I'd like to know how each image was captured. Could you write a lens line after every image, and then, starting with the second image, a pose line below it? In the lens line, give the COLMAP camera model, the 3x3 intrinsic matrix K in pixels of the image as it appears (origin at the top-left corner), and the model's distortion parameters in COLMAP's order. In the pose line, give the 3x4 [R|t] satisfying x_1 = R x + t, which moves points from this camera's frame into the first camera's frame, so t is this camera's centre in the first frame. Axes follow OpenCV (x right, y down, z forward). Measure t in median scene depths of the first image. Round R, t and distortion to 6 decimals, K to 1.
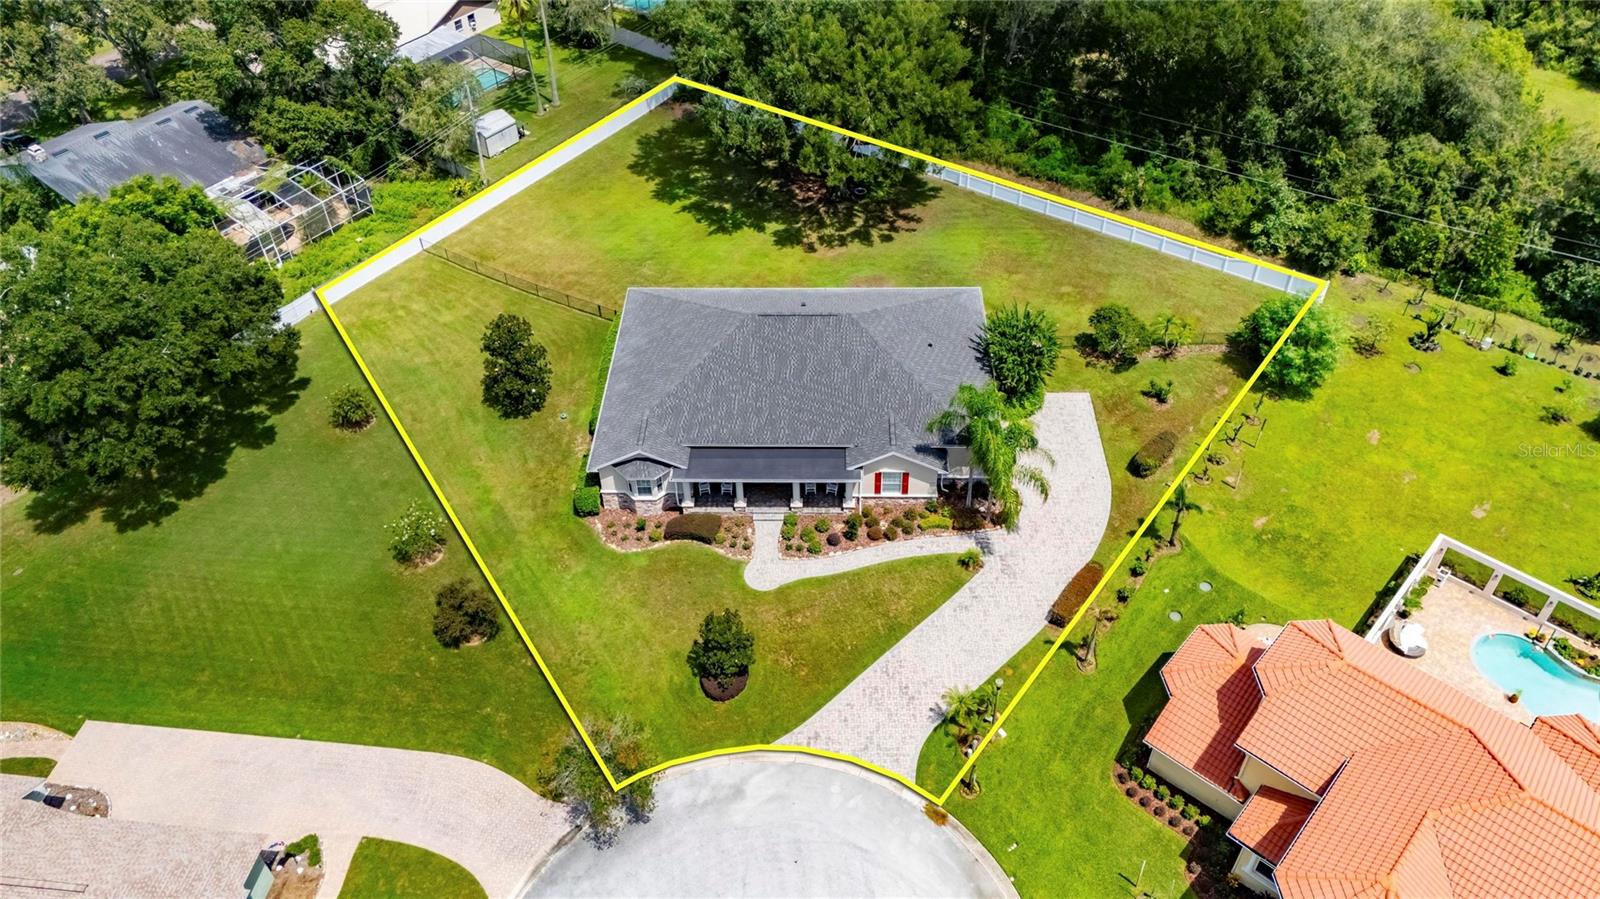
lens RADIAL K [[1176.7, 0, 804.8], [0, 1176.7, 448.0], [0, 0, 1]] dist [0.063295, -0.051380]
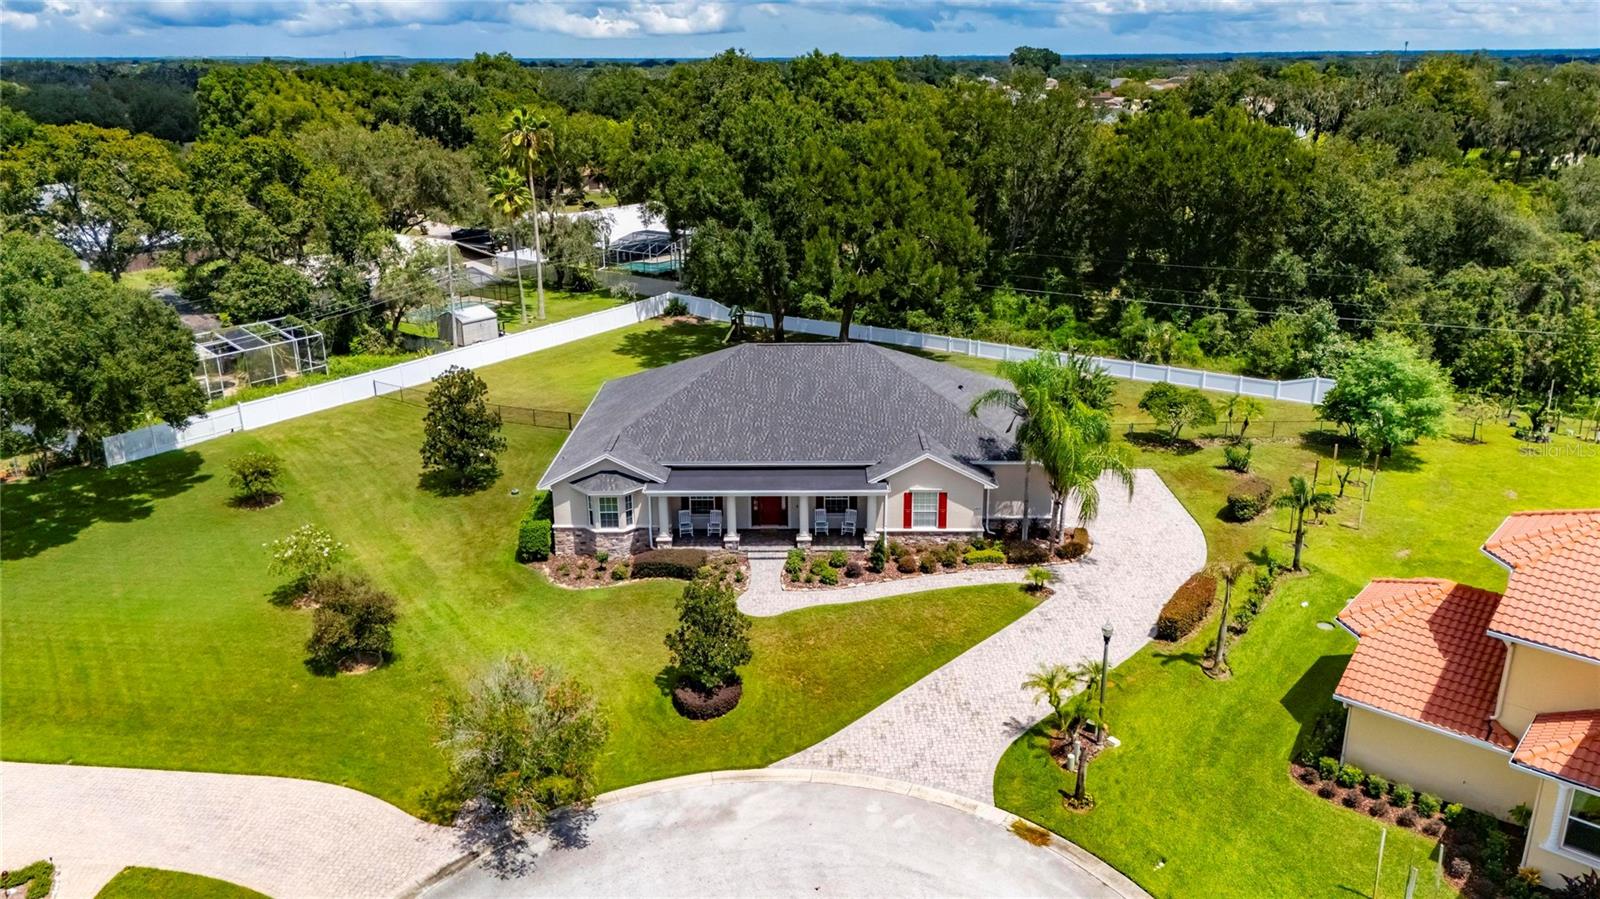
lens RADIAL K [[1176.7, 0, 804.8], [0, 1176.7, 448.0], [0, 0, 1]] dist [0.063295, -0.051380]
pose [[0.999832, 0.004275, 0.017836, -0.020717], [0.003409, 0.912201, -0.409729, 0.311807], [-0.018022, 0.409721, 0.912033, 0.264235]]
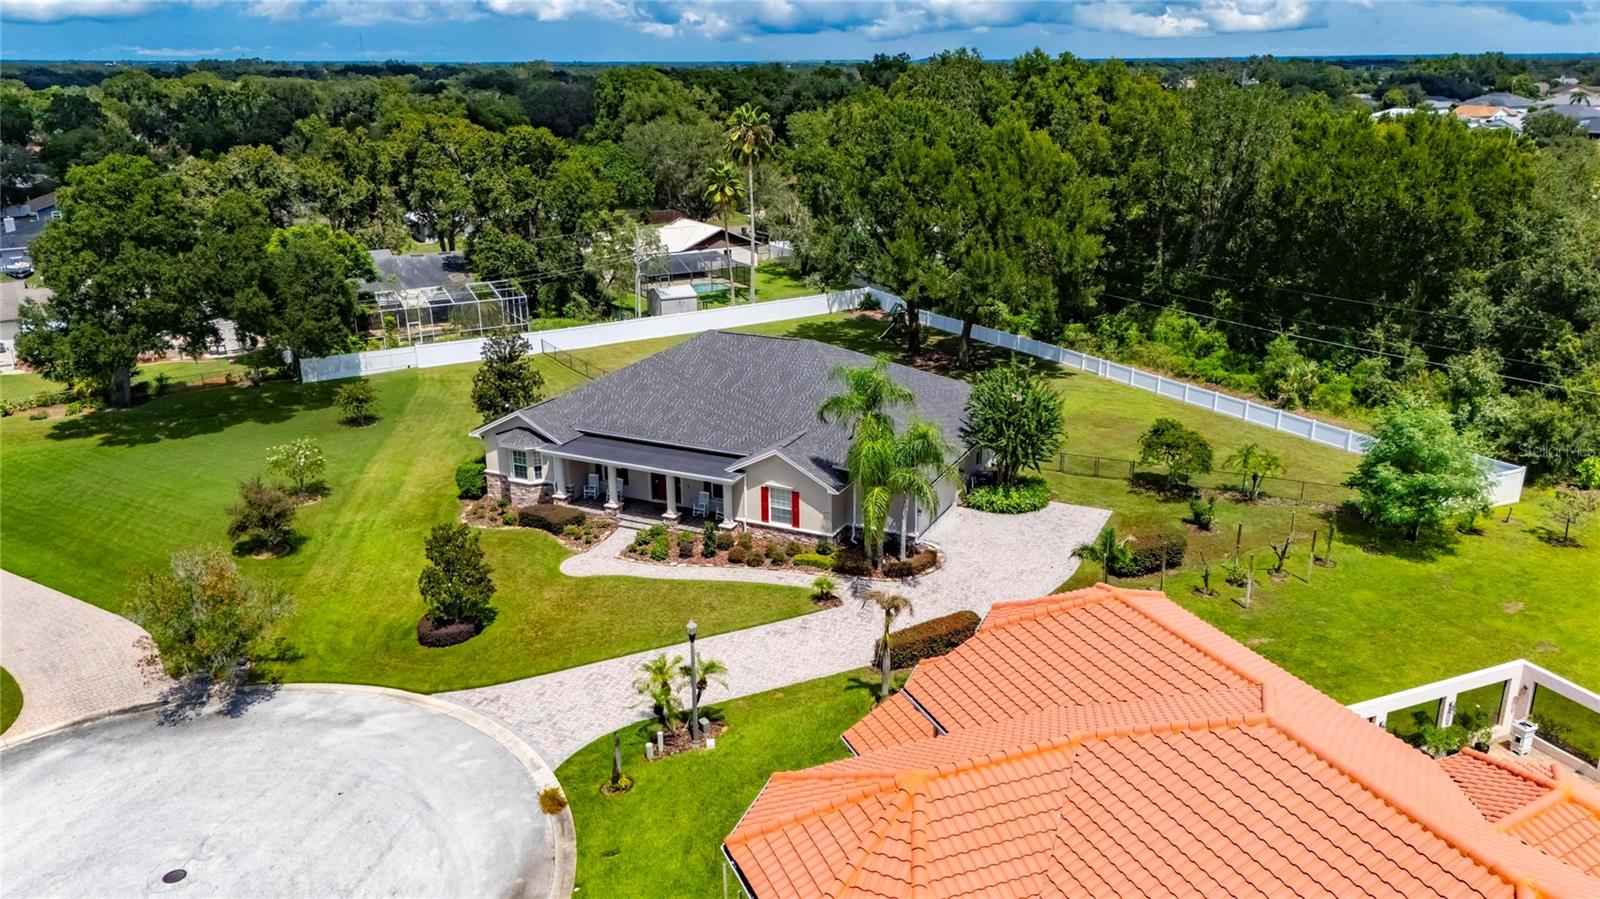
lens RADIAL K [[1176.7, 0, 804.8], [0, 1176.7, 448.0], [0, 0, 1]] dist [0.063295, -0.051380]
pose [[0.911348, 0.138844, -0.387514, 0.387639], [-0.284930, 0.892199, -0.350423, 0.265352], [0.297086, 0.429772, 0.852664, 0.309838]]
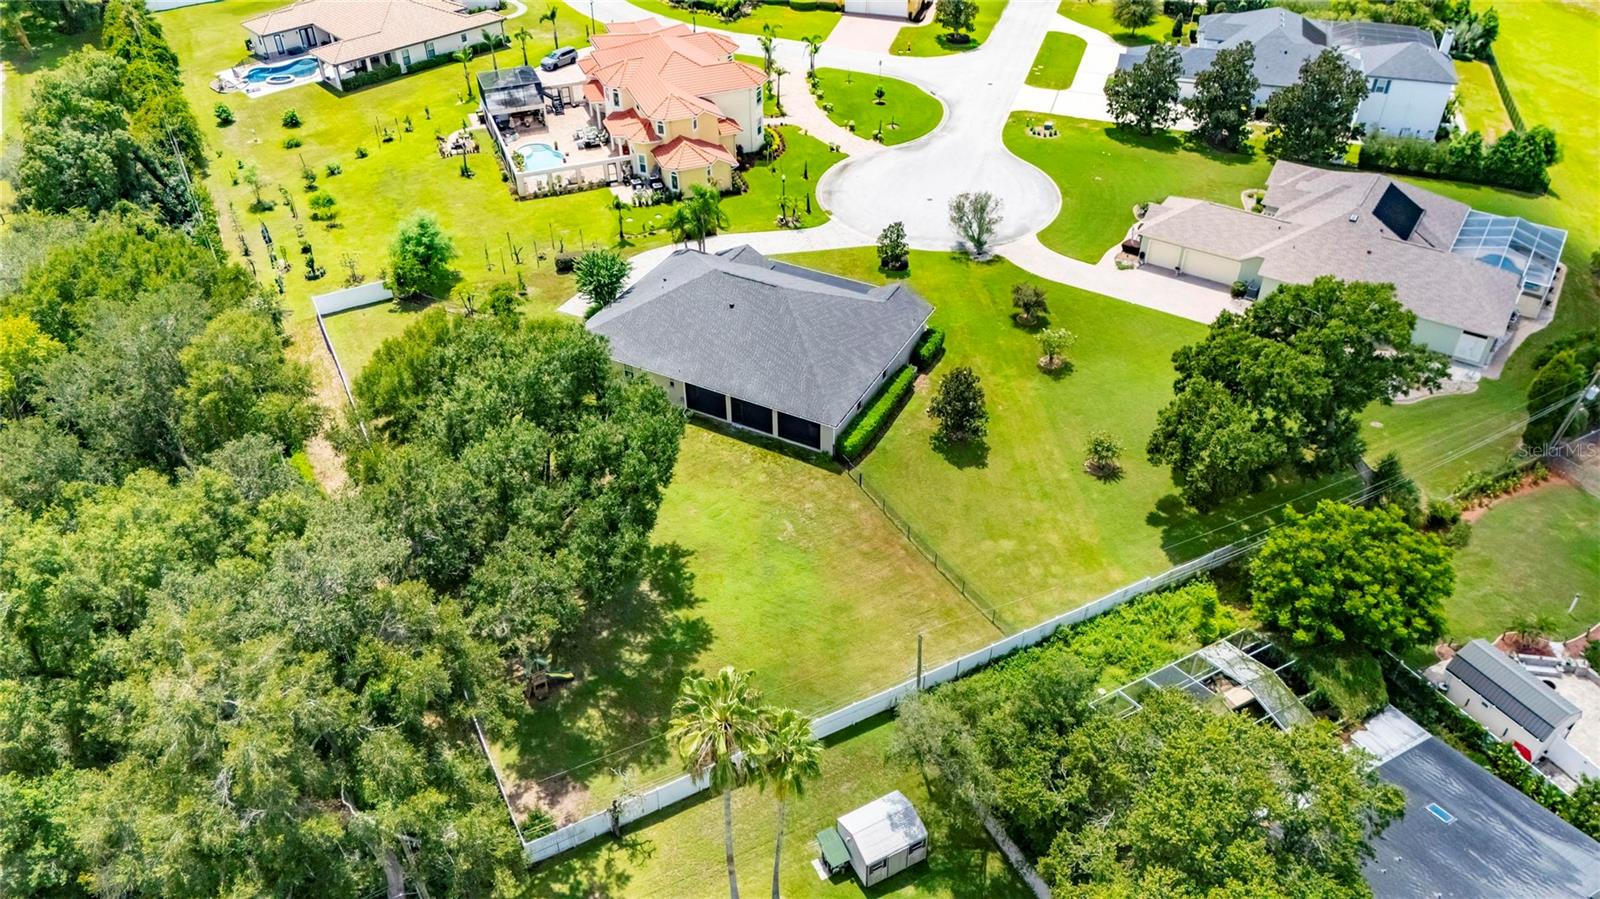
lens RADIAL K [[1176.7, 0, 804.8], [0, 1176.7, 448.0], [0, 0, 1]] dist [0.063295, -0.051380]
pose [[-0.894839, -0.257621, 0.364546, -0.592193], [0.317920, 0.205464, 0.925587, -1.281194], [-0.313352, 0.944148, -0.101954, 1.326023]]
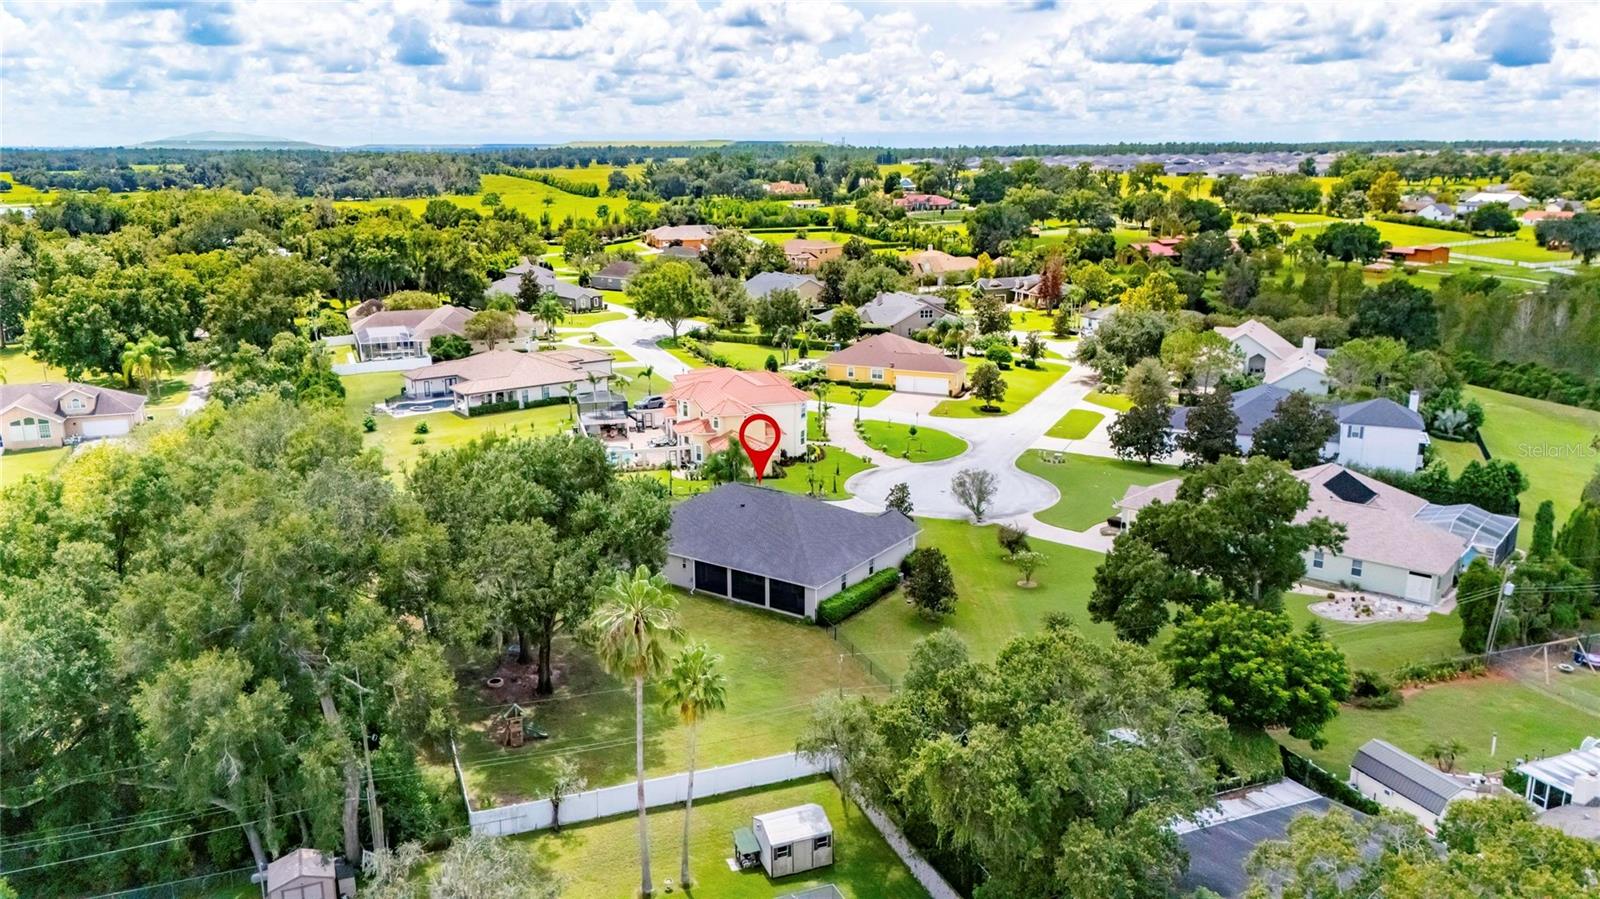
lens RADIAL K [[1184.0, 0, 800.0], [0, 1184.0, 449.5], [0, 0, 1]] dist [0.091694, -0.057811]
pose [[-0.839513, -0.120514, 0.529806, -0.907387], [0.373437, 0.580300, 0.723738, -1.261086], [-0.394667, 0.805436, -0.442165, 1.703066]]
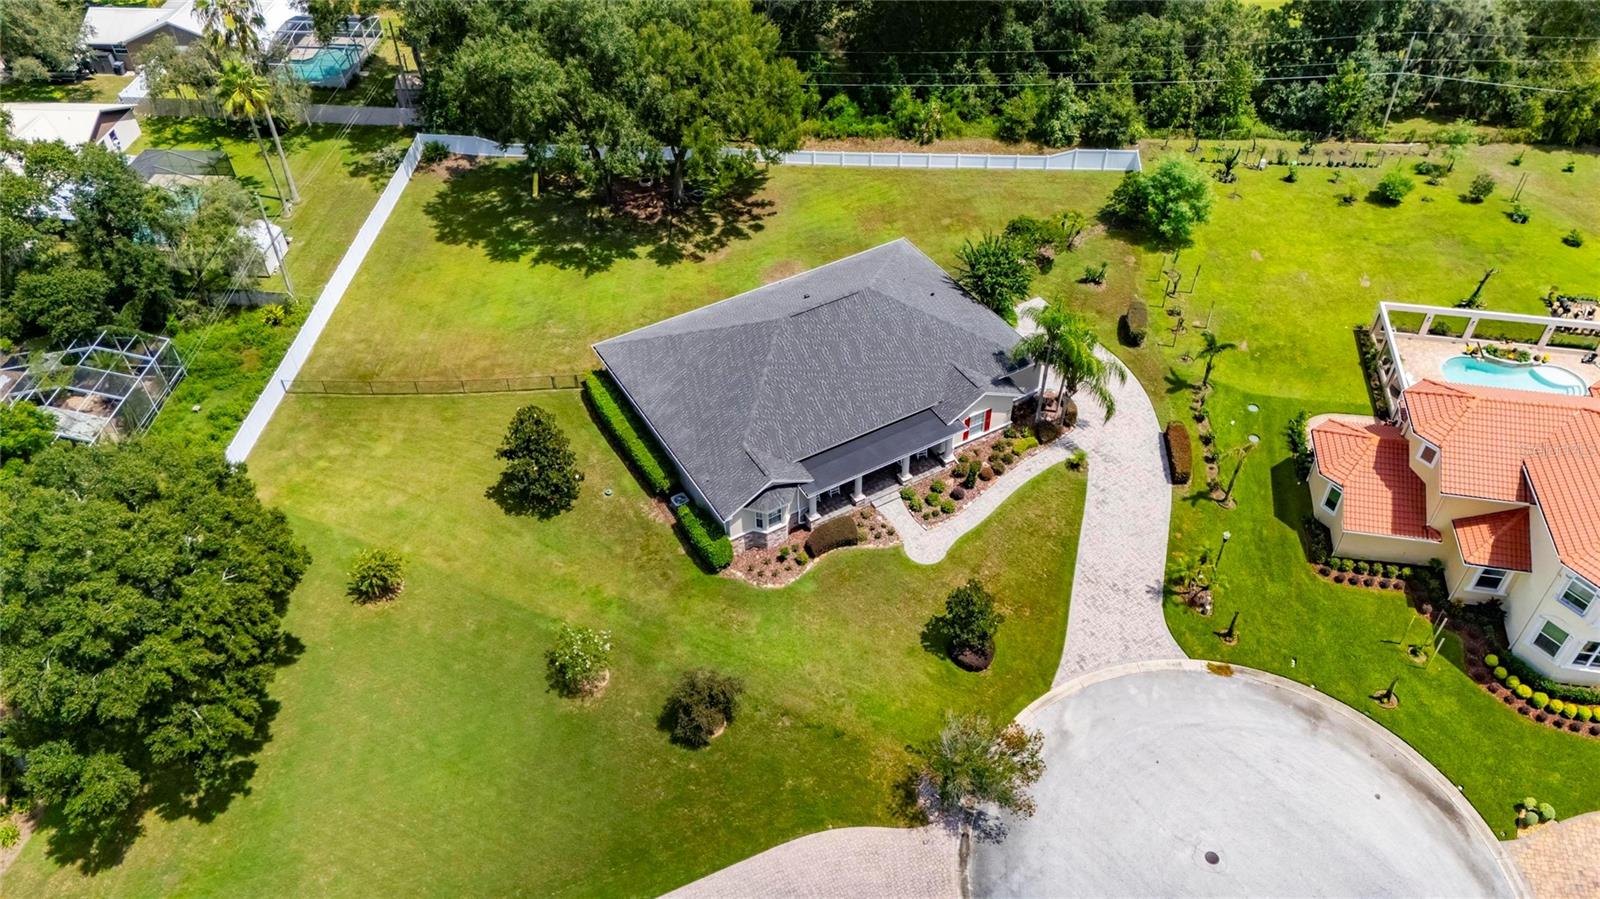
lens RADIAL K [[1176.7, 0, 804.8], [0, 1176.7, 448.0], [0, 0, 1]] dist [0.063295, -0.051380]
pose [[0.850694, -0.351712, 0.390663, -0.467229], [0.353702, 0.932768, 0.069558, -0.076661], [-0.388863, 0.079005, 0.917902, 0.102247]]
